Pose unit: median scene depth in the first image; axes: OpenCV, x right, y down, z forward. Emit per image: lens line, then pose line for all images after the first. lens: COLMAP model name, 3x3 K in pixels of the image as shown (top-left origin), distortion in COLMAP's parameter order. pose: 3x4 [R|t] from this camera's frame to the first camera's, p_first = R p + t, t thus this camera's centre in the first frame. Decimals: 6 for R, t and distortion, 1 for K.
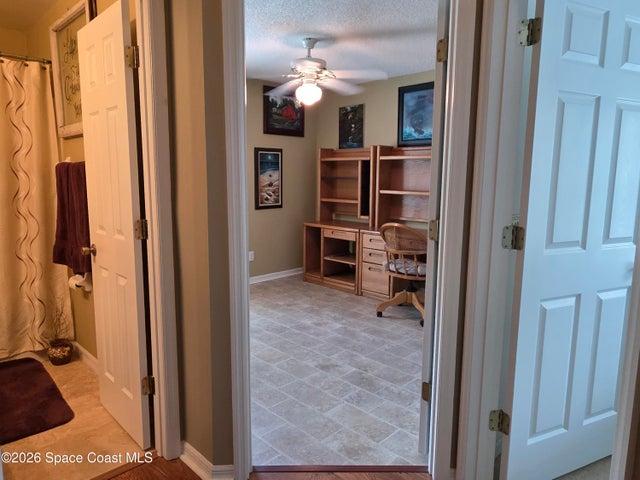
lens RADIAL K [[439.3, 0, 320.0], [0, 439.3, 241.1], [0, 0, 1]] dist [0.004273, 0.002763]
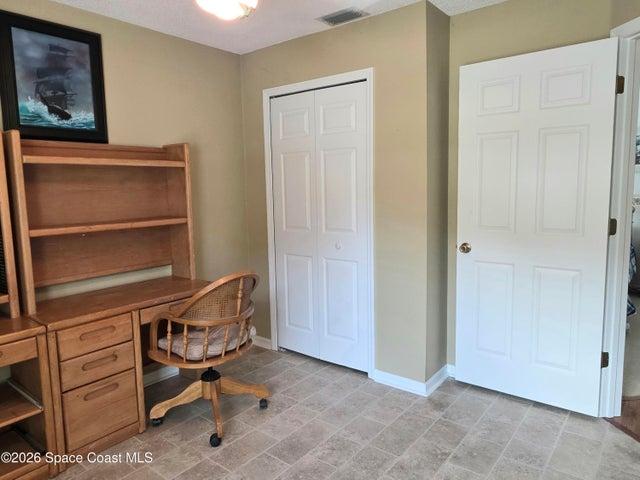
lens RADIAL K [[439.3, 0, 319.1], [0, 439.3, 237.0], [0, 0, 1]] dist [0.004273, 0.002763]
pose [[-0.112629, -0.125735, 0.985650, -0.346298], [0.166136, 0.975615, 0.143439, -0.126204], [-0.979650, 0.179908, -0.088994, 0.755441]]
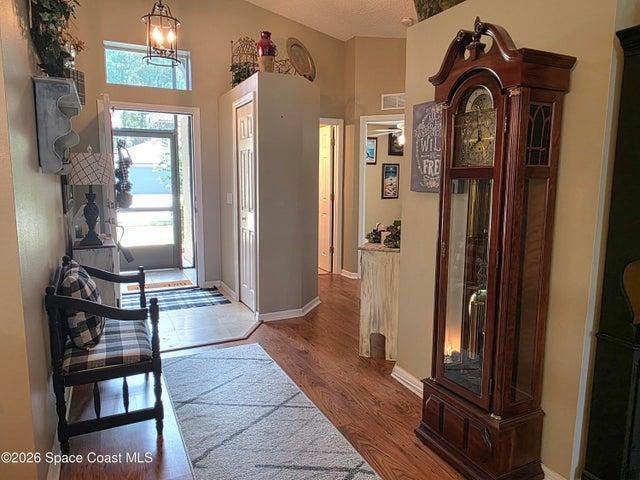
lens RADIAL K [[439.3, 0, 317.8], [0, 439.3, 239.7], [0, 0, 1]] dist [0.004273, 0.002763]
pose [[0.942673, 0.042743, -0.330968, 0.320490], [-0.044836, 0.998994, 0.001314, 0.159103], [0.330691, 0.013601, 0.943641, -1.171446]]
